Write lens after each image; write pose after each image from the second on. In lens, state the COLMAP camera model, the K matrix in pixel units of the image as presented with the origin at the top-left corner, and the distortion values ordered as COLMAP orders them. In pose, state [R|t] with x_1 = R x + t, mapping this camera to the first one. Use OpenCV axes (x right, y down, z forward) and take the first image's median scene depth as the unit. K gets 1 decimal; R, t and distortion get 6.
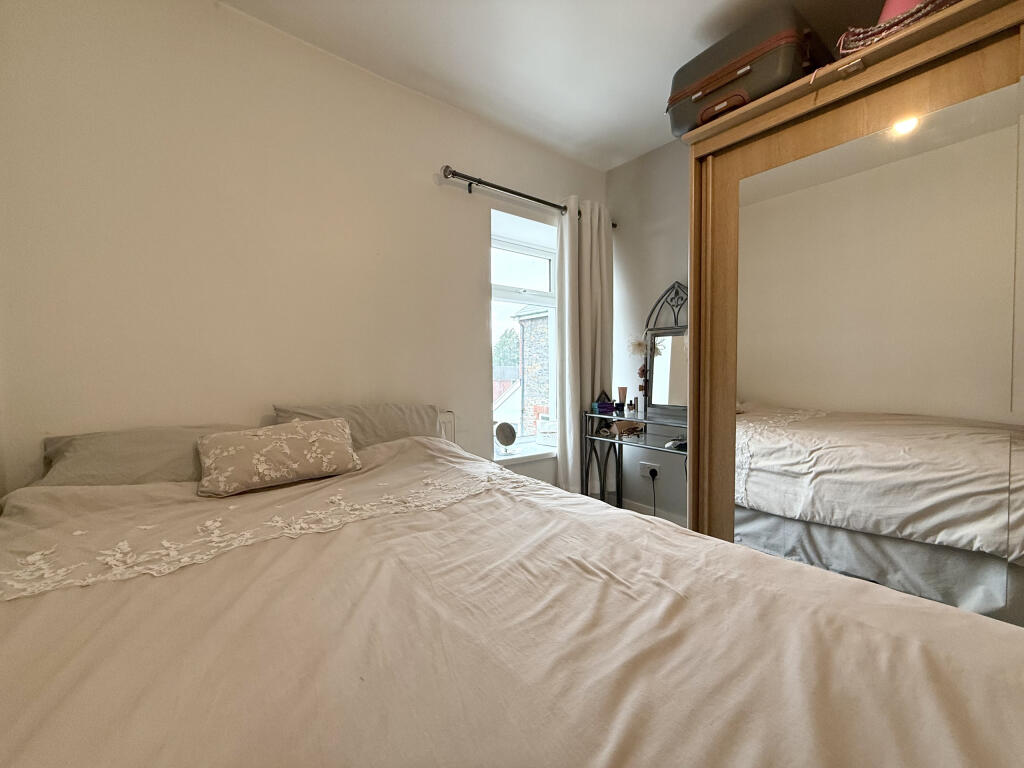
lens RADIAL K [[408.5, 0, 509.4], [0, 408.5, 383.0], [0, 0, 1]] dist [0.000565, -0.000081]
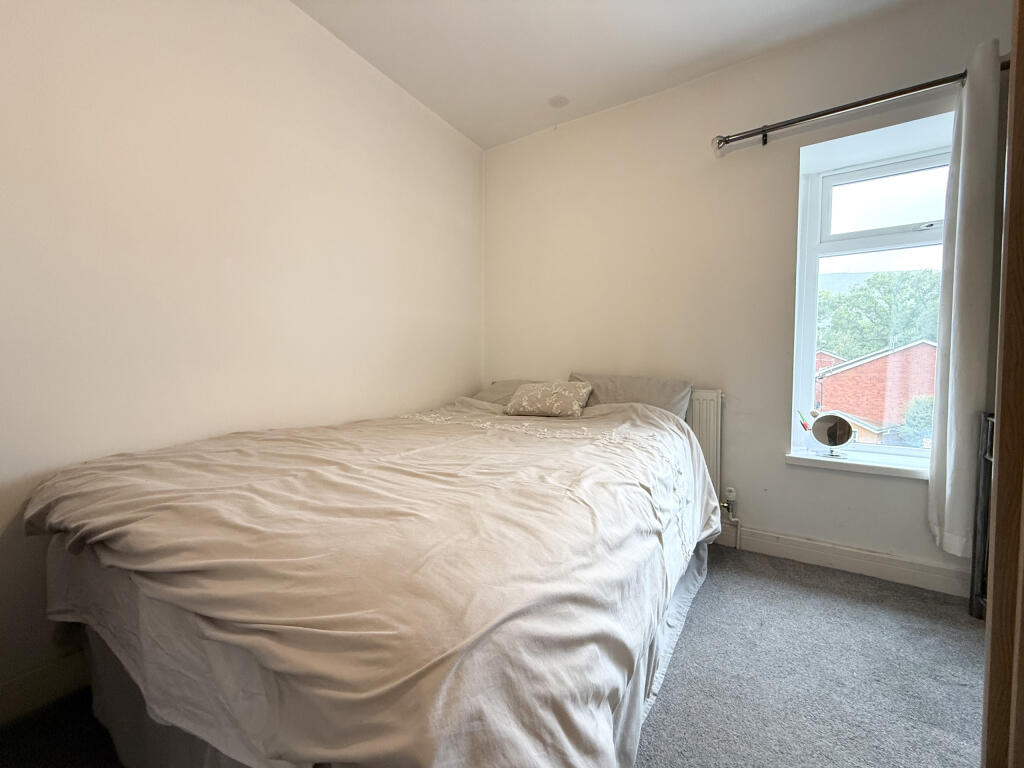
lens RADIAL K [[408.5, 0, 509.4], [0, 408.5, 383.0], [0, 0, 1]] dist [0.000565, -0.000081]
pose [[0.337215, 0.042933, -0.940448, 0.548736], [-0.032684, 0.998891, 0.033882, 0.034164], [0.940860, 0.019312, 0.338244, 0.187751]]
